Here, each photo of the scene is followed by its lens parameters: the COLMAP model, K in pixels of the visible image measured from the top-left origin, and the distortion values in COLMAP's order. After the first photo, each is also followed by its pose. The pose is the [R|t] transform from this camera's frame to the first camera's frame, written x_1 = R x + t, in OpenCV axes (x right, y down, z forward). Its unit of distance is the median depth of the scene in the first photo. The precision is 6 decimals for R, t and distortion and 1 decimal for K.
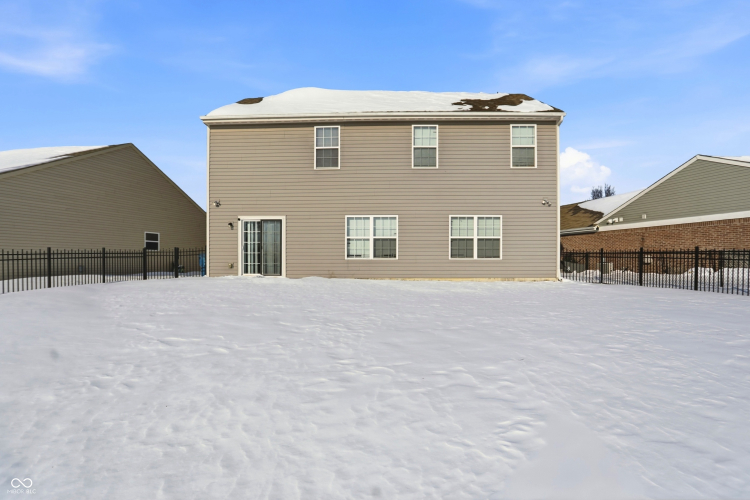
lens RADIAL K [[391.3, 0, 374.9], [0, 391.3, 258.8], [0, 0, 1]] dist [-0.037005, 0.000134]
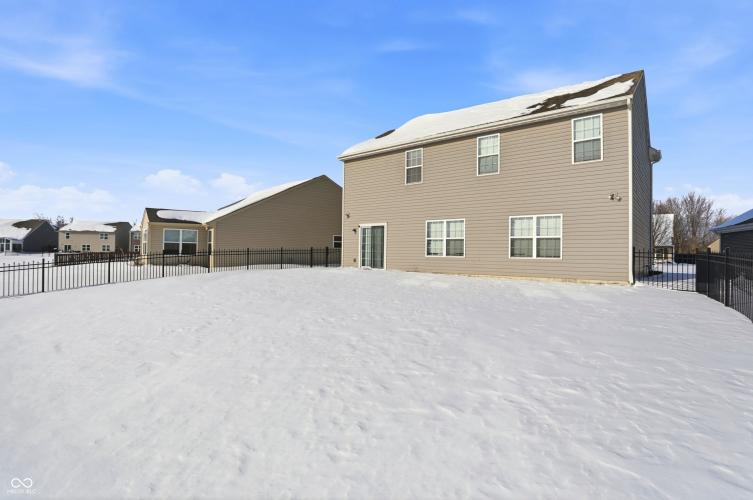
lens RADIAL K [[371.7, 0, 377.3], [0, 371.7, 243.8], [0, 0, 1]] dist [0.000307, -0.000008]
pose [[0.807351, -0.004601, -0.590054, 0.483069], [-0.017353, 0.999352, -0.031536, -0.000094], [0.589816, 0.035700, 0.806748, -0.017356]]
